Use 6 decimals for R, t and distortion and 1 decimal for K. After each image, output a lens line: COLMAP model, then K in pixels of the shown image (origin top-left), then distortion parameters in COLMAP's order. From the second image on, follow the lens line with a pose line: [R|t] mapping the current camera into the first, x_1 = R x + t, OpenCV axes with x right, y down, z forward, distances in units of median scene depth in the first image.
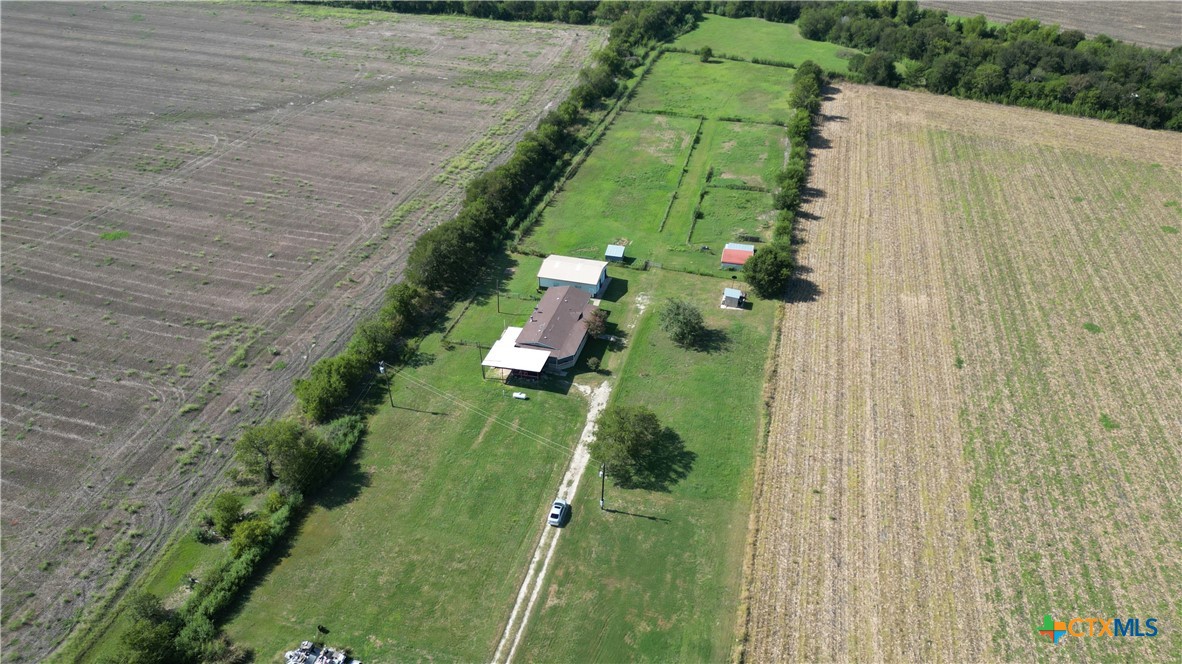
lens RADIAL K [[821.7, 0, 591.6], [0, 821.7, 335.9], [0, 0, 1]] dist [0.095776, -0.104382]
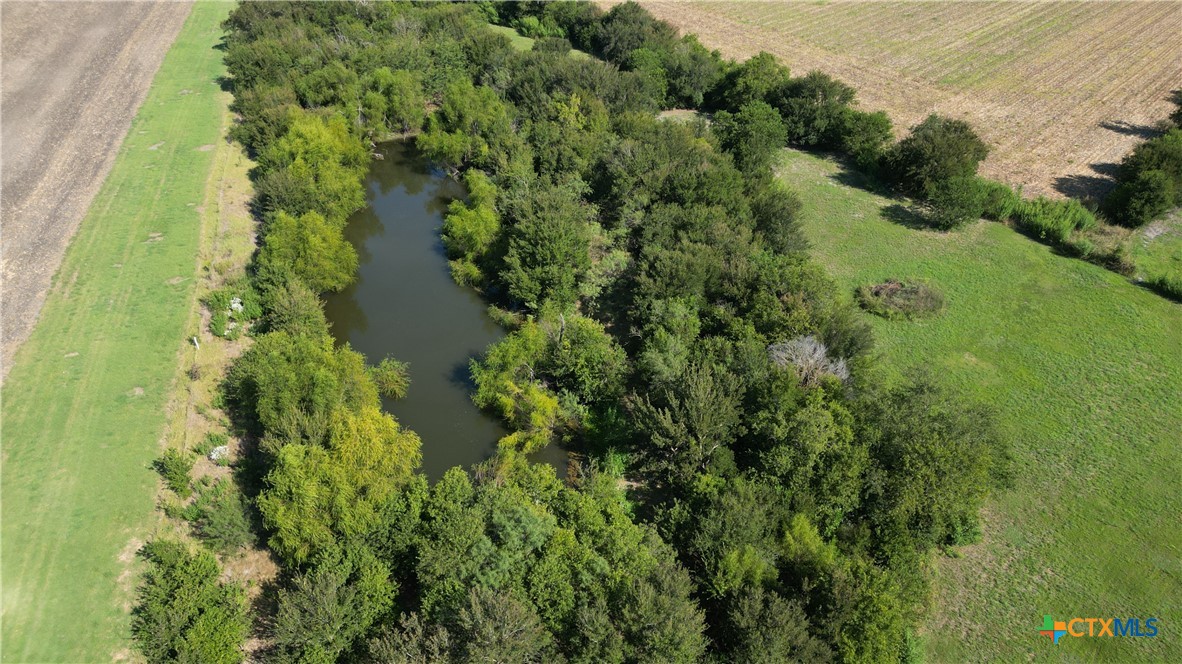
lens RADIAL K [[825.4, 0, 590.8], [0, 825.4, 336.6], [0, 0, 1]] dist [0.074157, -0.074685]
pose [[-0.884154, -0.270044, 0.381244, 0.383427], [0.250537, 0.414716, 0.874781, -0.807556], [-0.394337, 0.868957, -0.299017, 1.515426]]
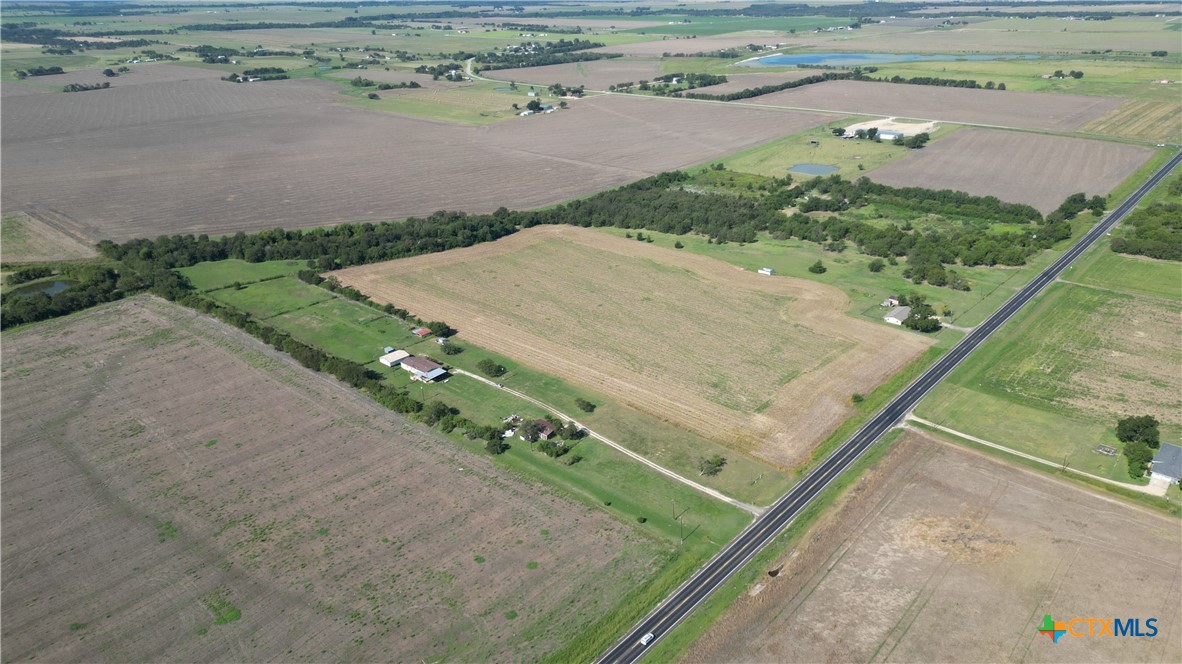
lens RADIAL K [[825.4, 0, 590.8], [0, 825.4, 336.6], [0, 0, 1]] dist [0.074157, -0.074685]
pose [[0.450284, -0.367734, 0.813643, -1.311486], [0.507063, 0.855369, 0.105975, -0.069143], [-0.734936, 0.364849, 0.571624, -0.685980]]
